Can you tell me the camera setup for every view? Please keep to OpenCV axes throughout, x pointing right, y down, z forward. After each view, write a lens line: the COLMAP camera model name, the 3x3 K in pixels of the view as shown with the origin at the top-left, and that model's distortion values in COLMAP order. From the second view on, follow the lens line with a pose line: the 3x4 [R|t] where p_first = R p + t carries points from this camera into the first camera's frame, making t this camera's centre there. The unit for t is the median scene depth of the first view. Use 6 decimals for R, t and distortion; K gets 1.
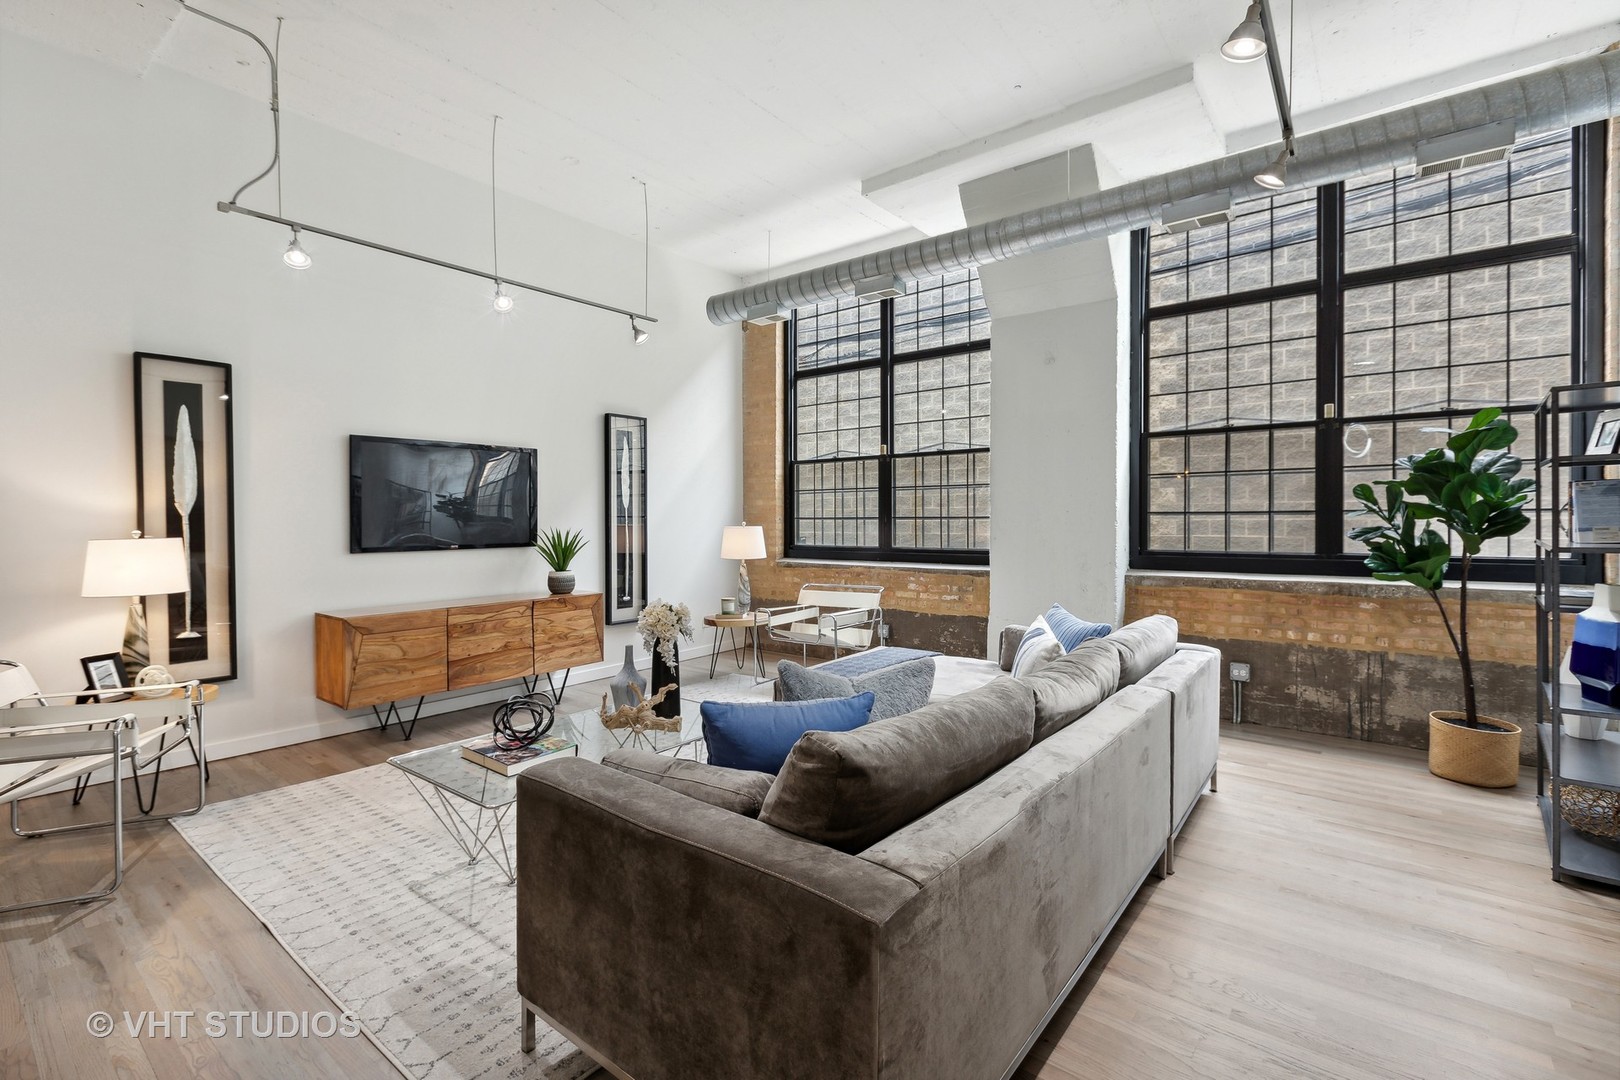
lens RADIAL K [[729.8, 0, 811.4], [0, 729.8, 526.4], [0, 0, 1]] dist [0.009210, 0.000108]
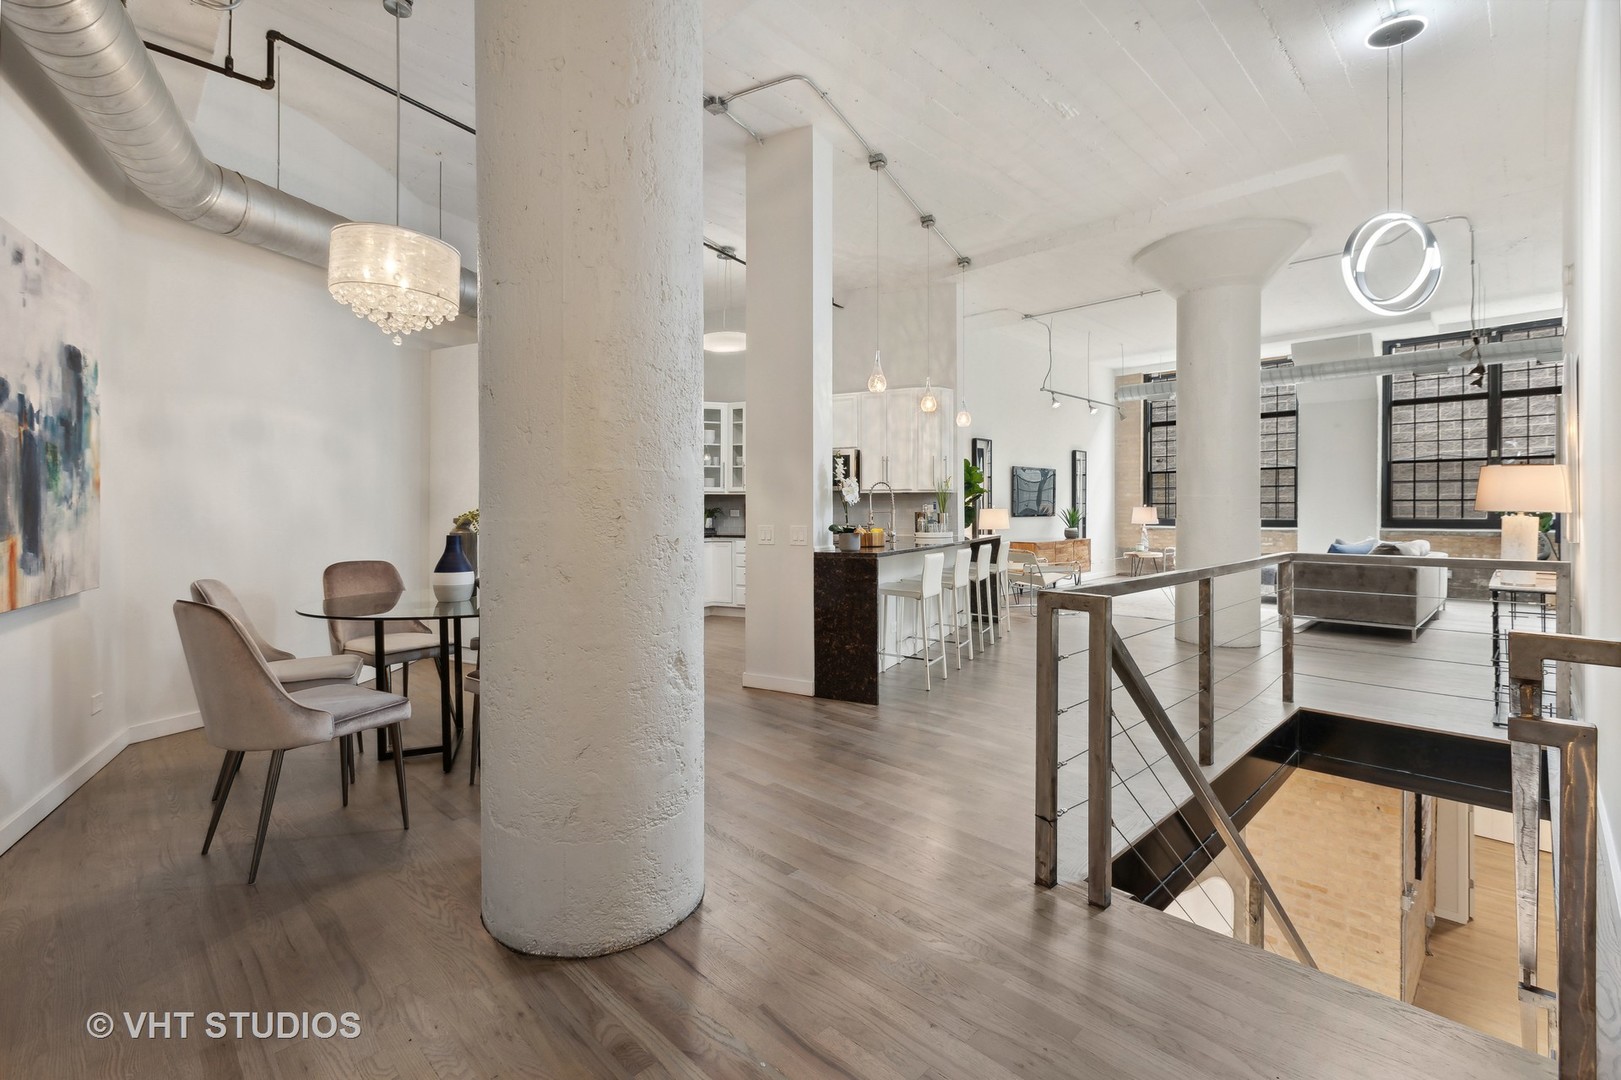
lens RADIAL K [[730.3, 0, 780.1], [0, 730.3, 516.7], [0, 0, 1]] dist [0.009210, 0.000108]
pose [[0.990140, 0.004709, -0.140006, -0.957518], [-0.005399, 0.999975, -0.004551, 0.046632], [0.139981, 0.005262, 0.990140, -1.288059]]
